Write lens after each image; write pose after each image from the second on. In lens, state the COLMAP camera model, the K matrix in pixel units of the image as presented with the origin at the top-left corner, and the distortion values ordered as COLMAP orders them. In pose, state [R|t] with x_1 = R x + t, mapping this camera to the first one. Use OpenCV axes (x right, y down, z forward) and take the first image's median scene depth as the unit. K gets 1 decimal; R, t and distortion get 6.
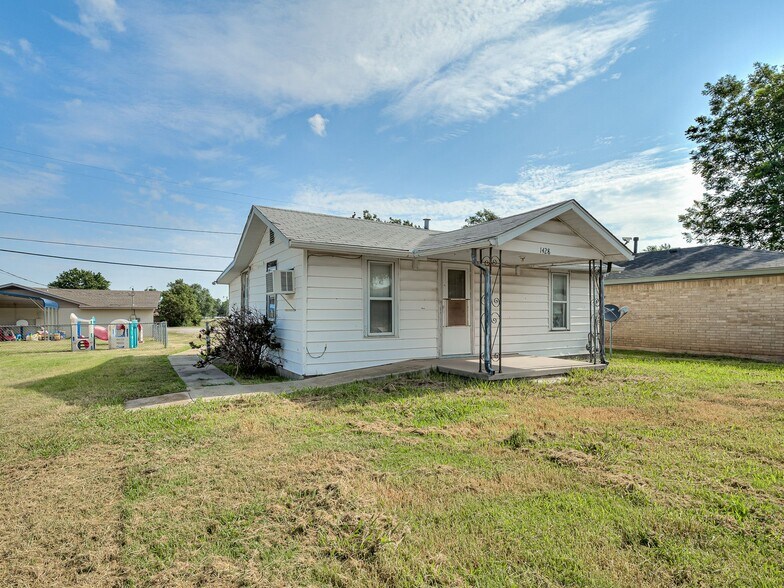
lens RADIAL K [[552.9, 0, 392.7], [0, 552.9, 318.4], [0, 0, 1]] dist [-0.080239, 0.073247]
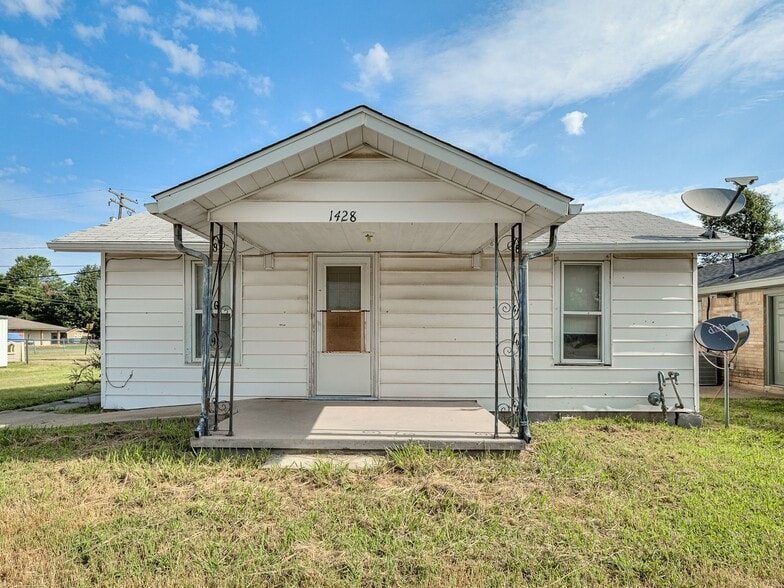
lens RADIAL K [[507.3, 0, 391.9], [0, 507.3, 317.7], [0, 0, 1]] dist [0.001384, -0.000242]
pose [[0.801683, -0.009012, -0.597682, 0.446360], [-0.009485, 0.999569, -0.027794, -0.008891], [0.597674, 0.027951, 0.801252, 0.468284]]
